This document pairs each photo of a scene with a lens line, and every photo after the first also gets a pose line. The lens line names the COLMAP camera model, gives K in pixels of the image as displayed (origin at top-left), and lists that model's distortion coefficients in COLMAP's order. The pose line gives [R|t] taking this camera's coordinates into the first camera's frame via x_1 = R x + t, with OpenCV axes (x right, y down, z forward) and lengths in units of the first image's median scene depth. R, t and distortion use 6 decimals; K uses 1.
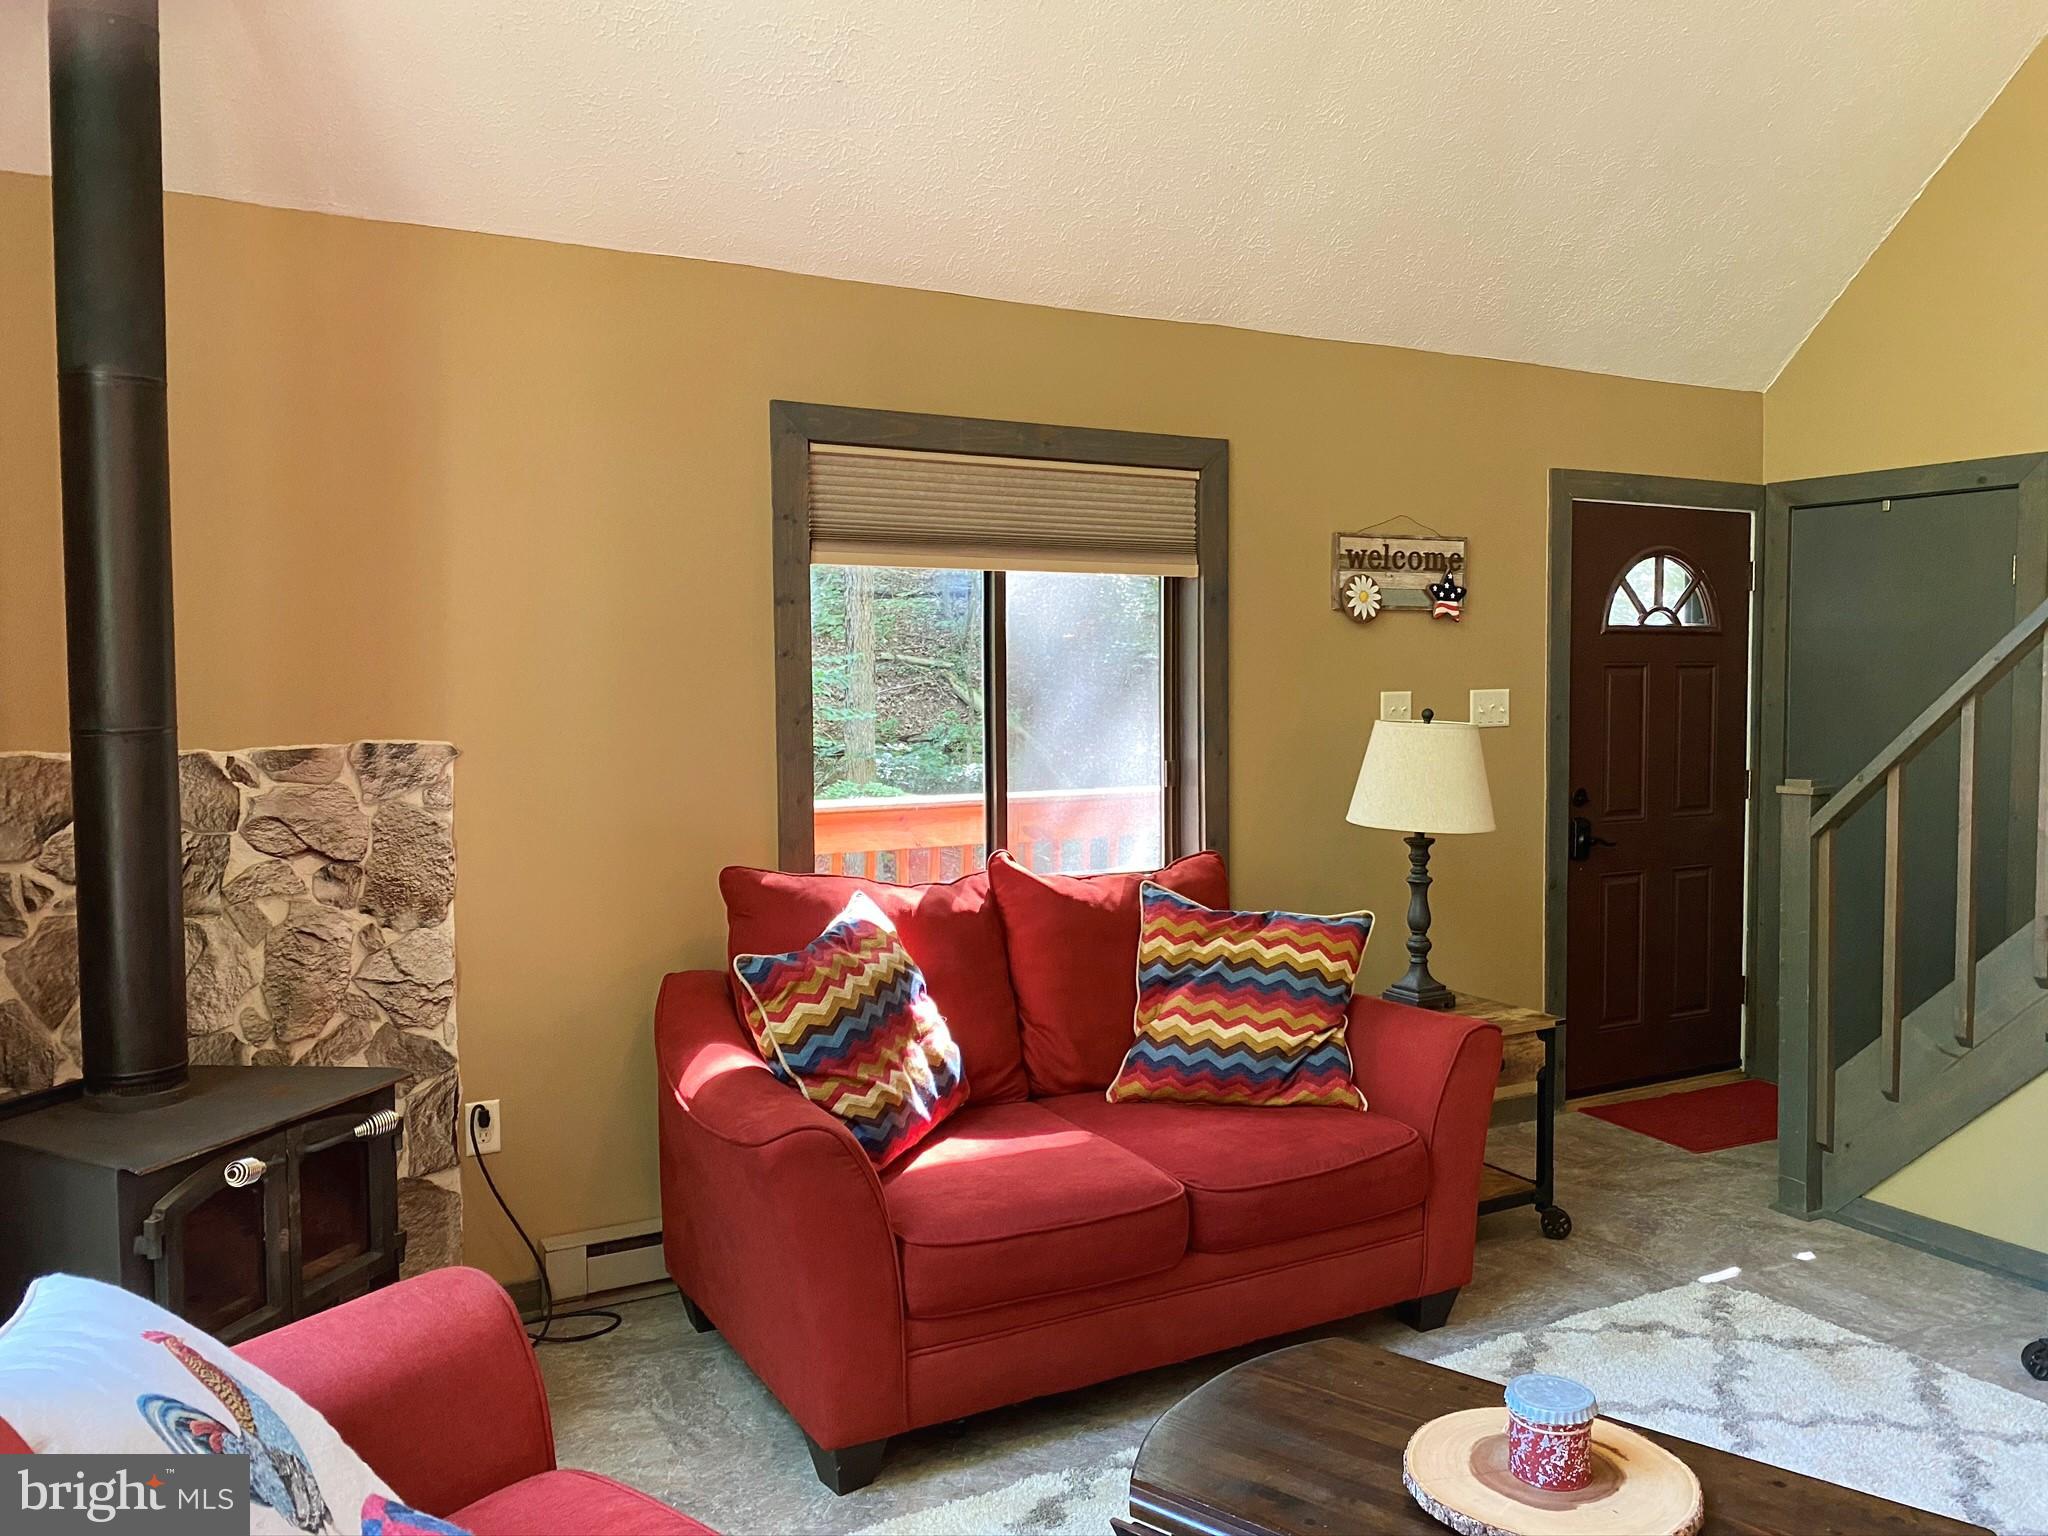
lens RADIAL K [[1565.5, 0, 1018.0], [0, 1565.5, 748.2], [0, 0, 1]] dist [0.084408, -0.120971]
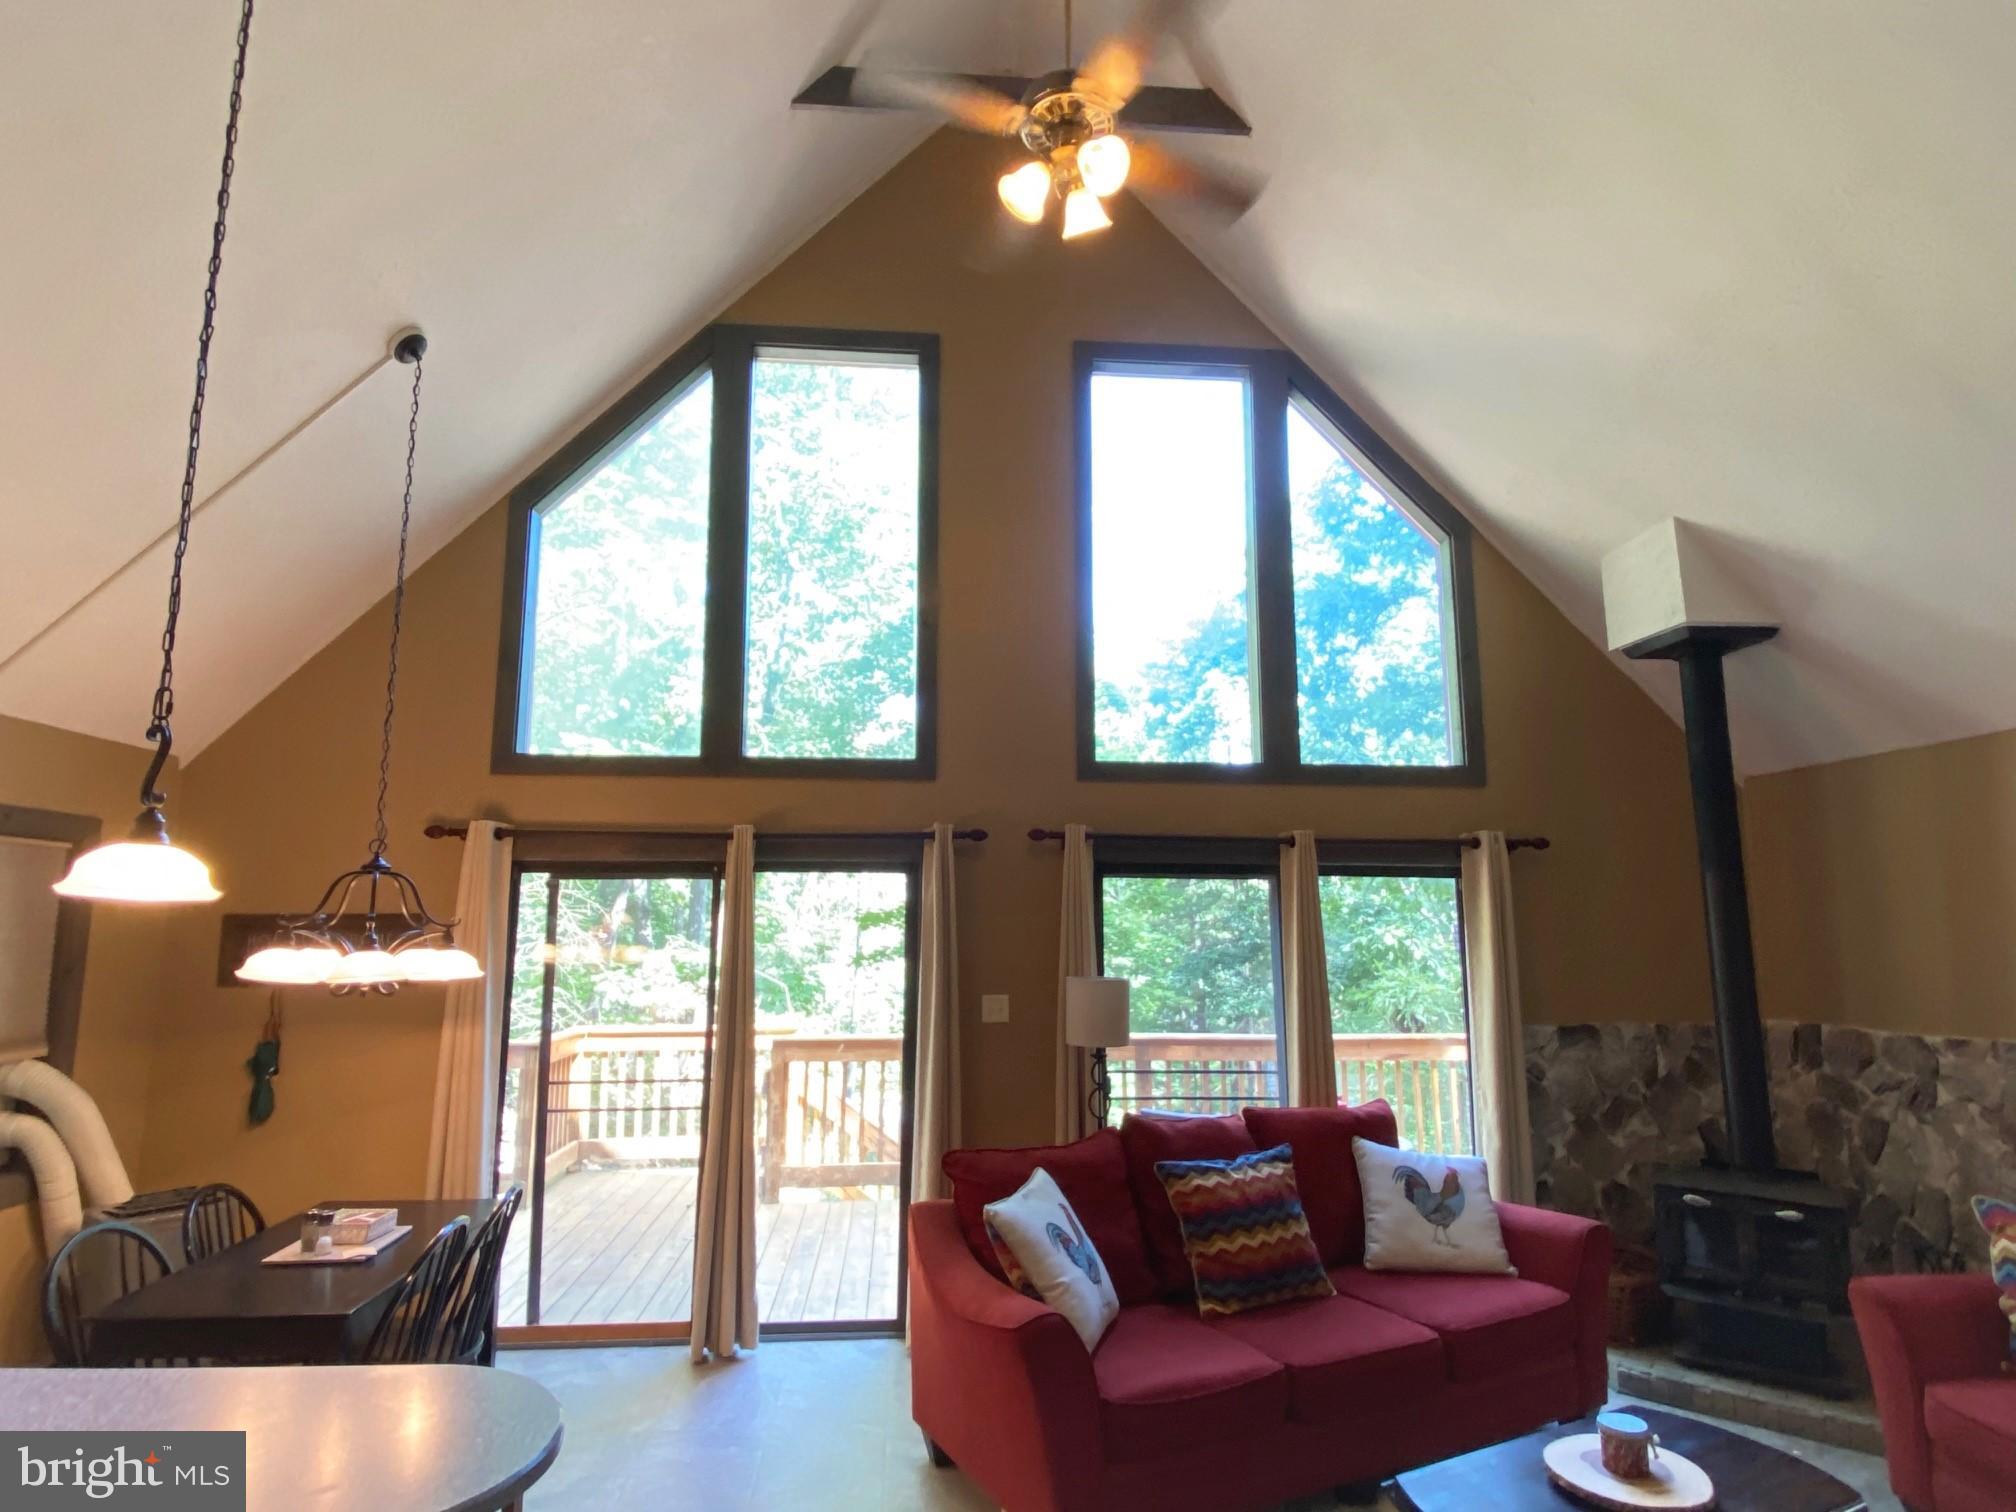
lens RADIAL K [[1098.2, 0, 994.1], [0, 1098.2, 761.8], [0, 0, 1]] dist [0.024267, -0.023609]
pose [[-0.406753, -0.137936, -0.903065, 1.070113], [-0.045876, 0.990372, -0.130608, -0.089364], [0.912386, -0.011696, -0.409164, 0.479202]]
